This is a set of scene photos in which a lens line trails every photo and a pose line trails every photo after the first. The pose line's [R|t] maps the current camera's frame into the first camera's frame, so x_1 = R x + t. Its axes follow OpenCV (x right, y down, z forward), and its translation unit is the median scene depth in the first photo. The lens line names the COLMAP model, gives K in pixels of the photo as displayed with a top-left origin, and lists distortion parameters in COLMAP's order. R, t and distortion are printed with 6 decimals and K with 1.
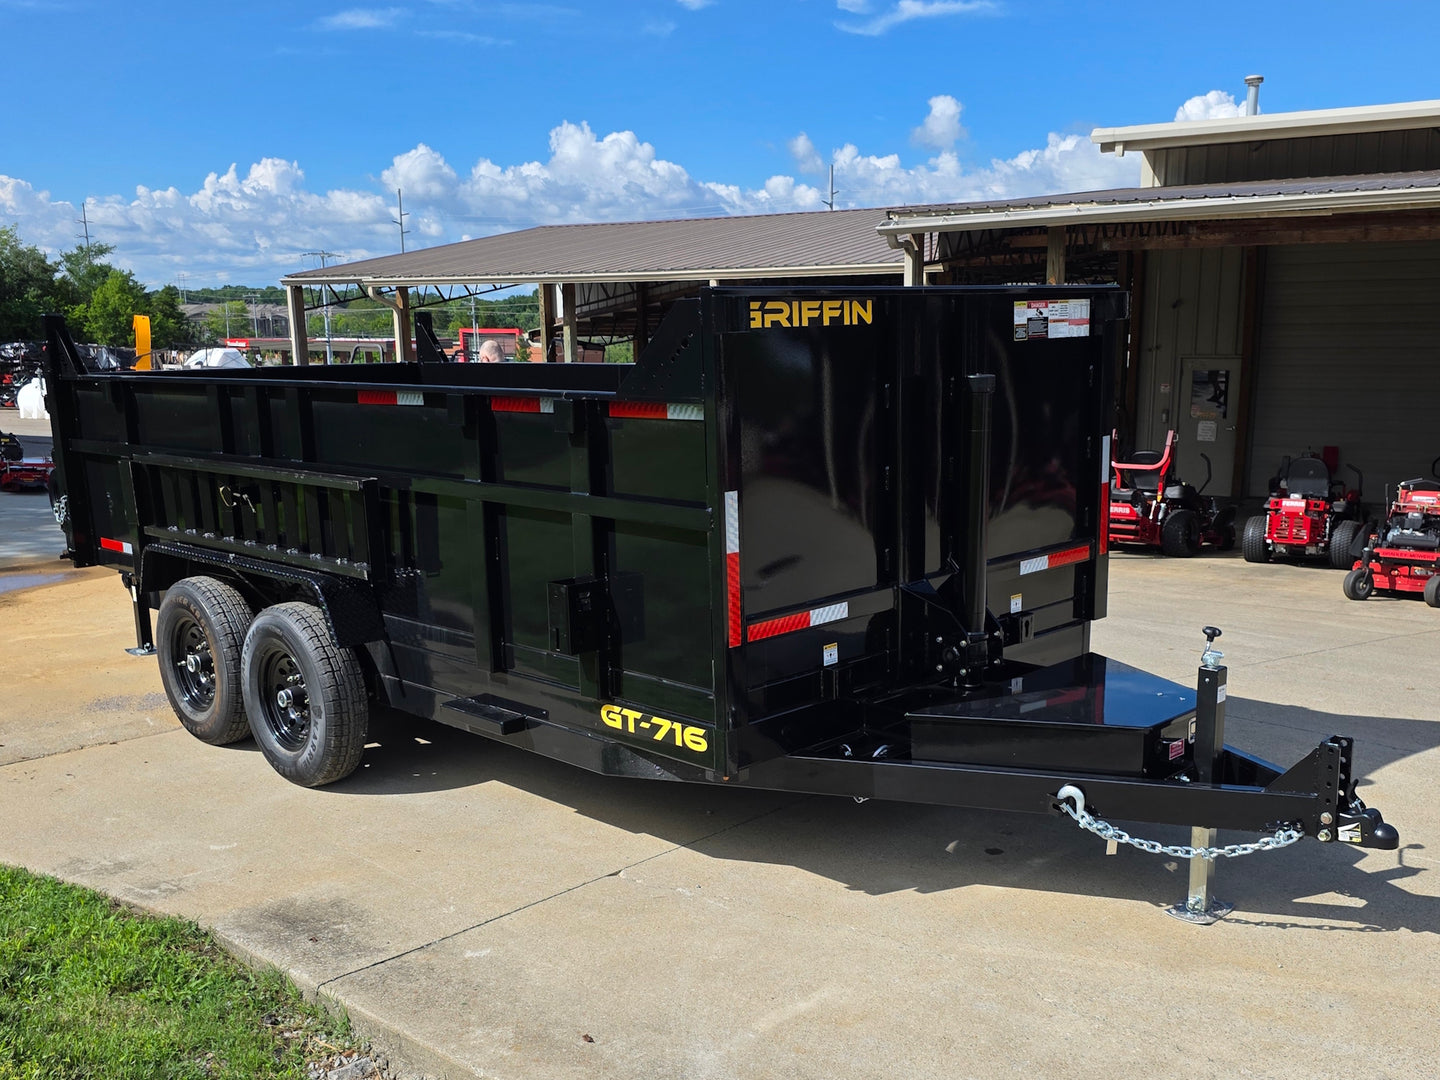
lens RADIAL K [[1416.9, 0, 775.1], [0, 1416.9, 630.5], [0, 0, 1]] dist [0.095490, -0.128477]
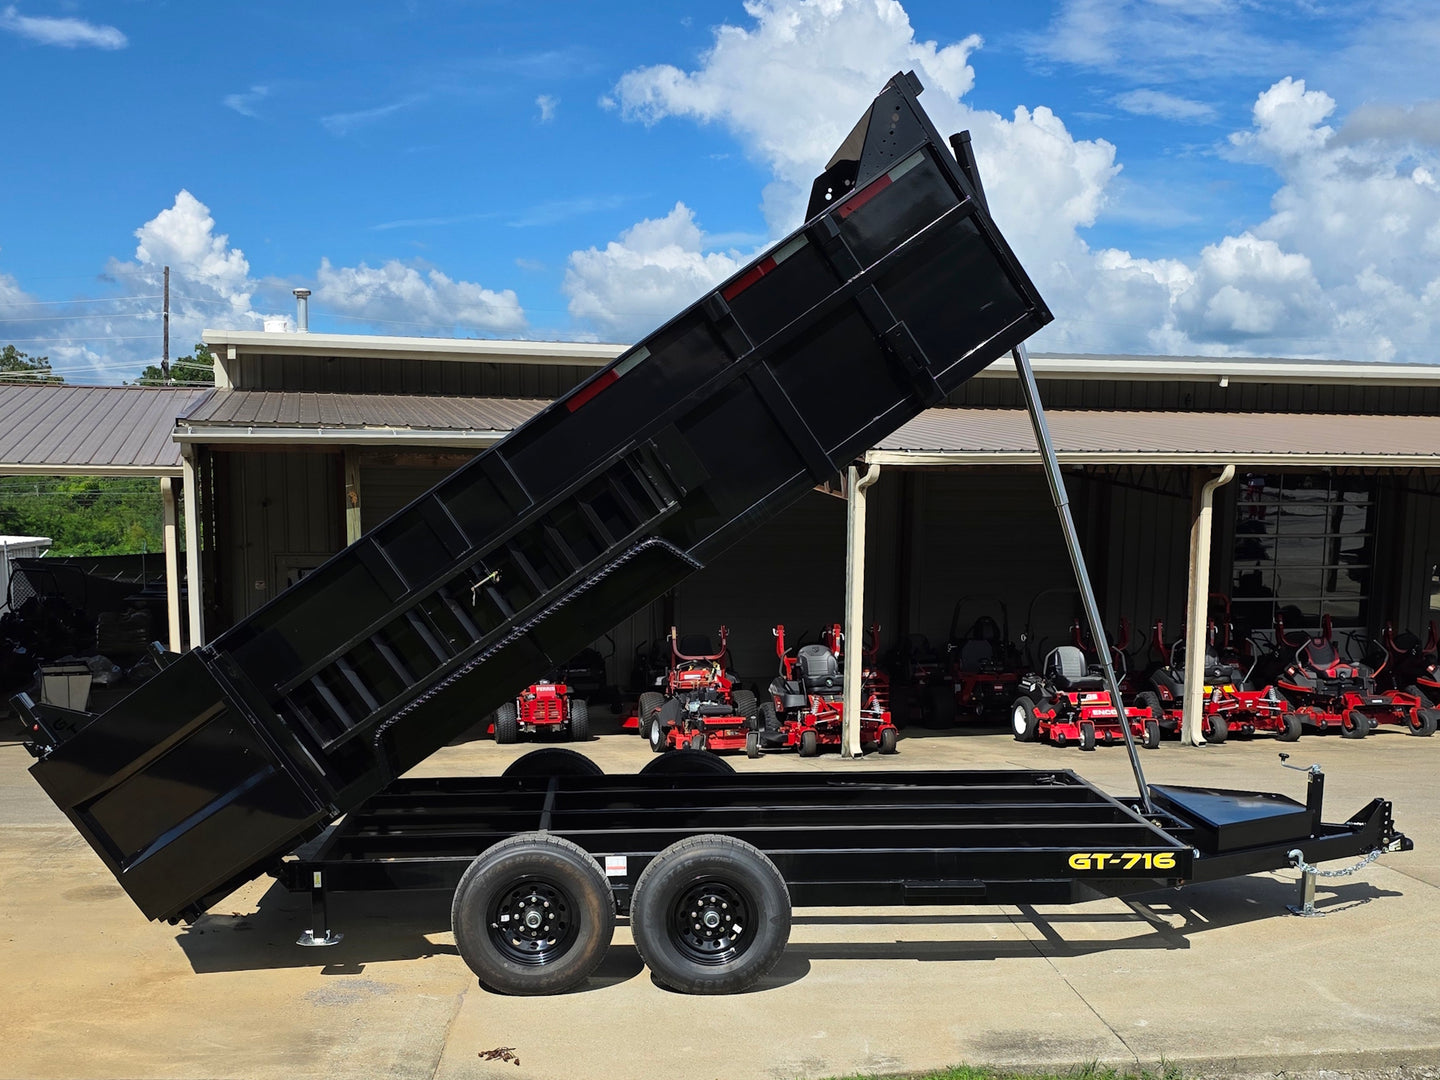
lens RADIAL K [[1576.6, 0, 720.0], [0, 1576.6, 687.4], [0, 0, 1]] dist [0.102622, -0.169828]
pose [[0.674913, -0.080925, 0.733446, -1.388409], [0.143732, 0.989347, -0.023102, -0.119387], [-0.723763, 0.121012, 0.679355, 0.120439]]
